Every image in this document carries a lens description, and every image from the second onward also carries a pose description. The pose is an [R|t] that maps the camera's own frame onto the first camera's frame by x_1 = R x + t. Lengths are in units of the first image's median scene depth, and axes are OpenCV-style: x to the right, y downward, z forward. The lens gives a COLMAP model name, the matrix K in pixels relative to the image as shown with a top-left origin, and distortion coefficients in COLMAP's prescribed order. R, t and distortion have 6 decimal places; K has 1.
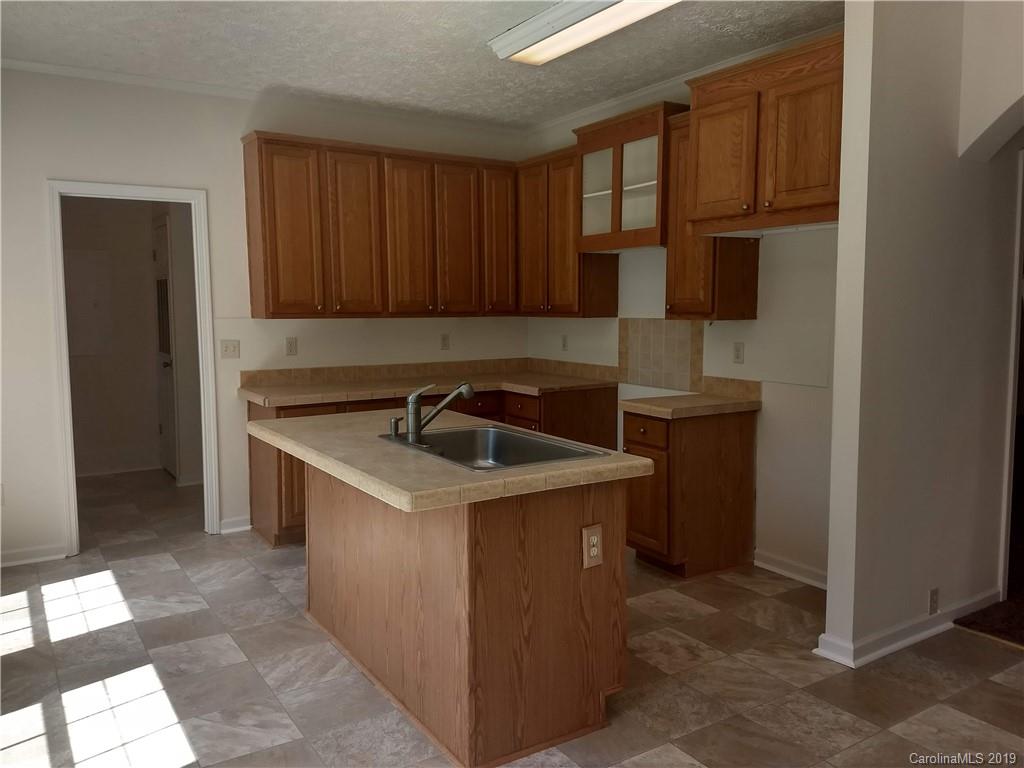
lens RADIAL K [[769.3, 0, 512.0], [0, 769.3, 384.0], [0, 0, 1]] dist [0.073061, -0.130790]
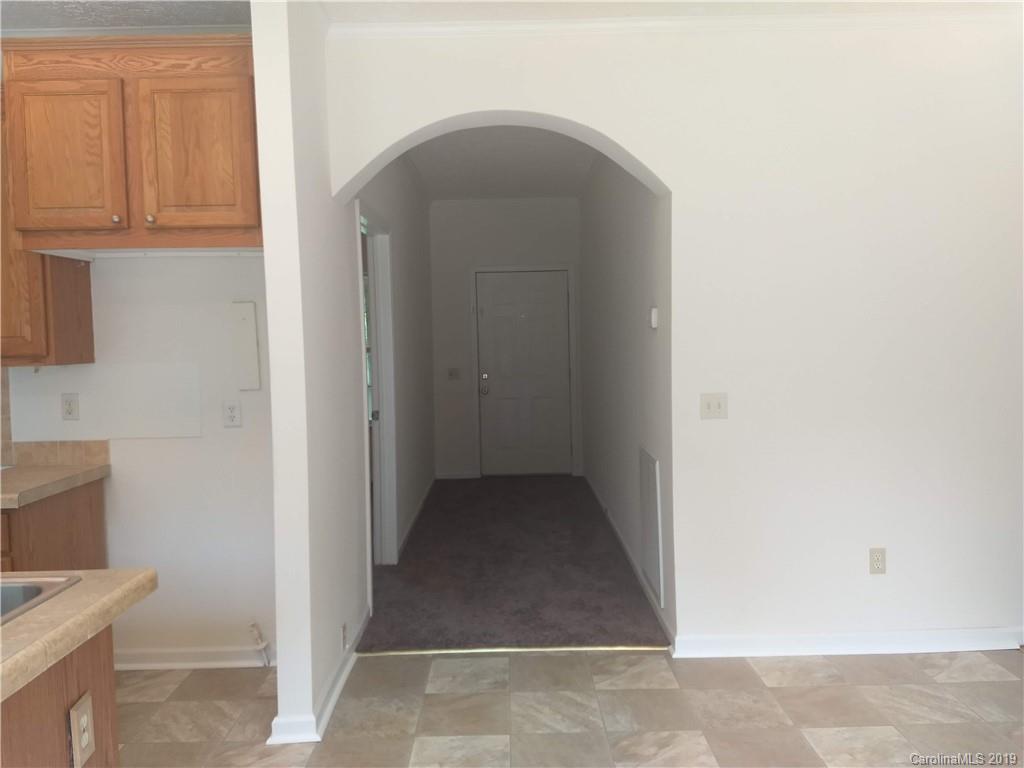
lens RADIAL K [[769.3, 0, 512.0], [0, 769.3, 384.0], [0, 0, 1]] dist [0.073061, -0.130790]
pose [[0.525479, -0.059935, 0.848693, -0.164629], [0.104492, 0.994510, 0.005534, -0.025768], [-0.844366, 0.085774, 0.528857, 0.263506]]
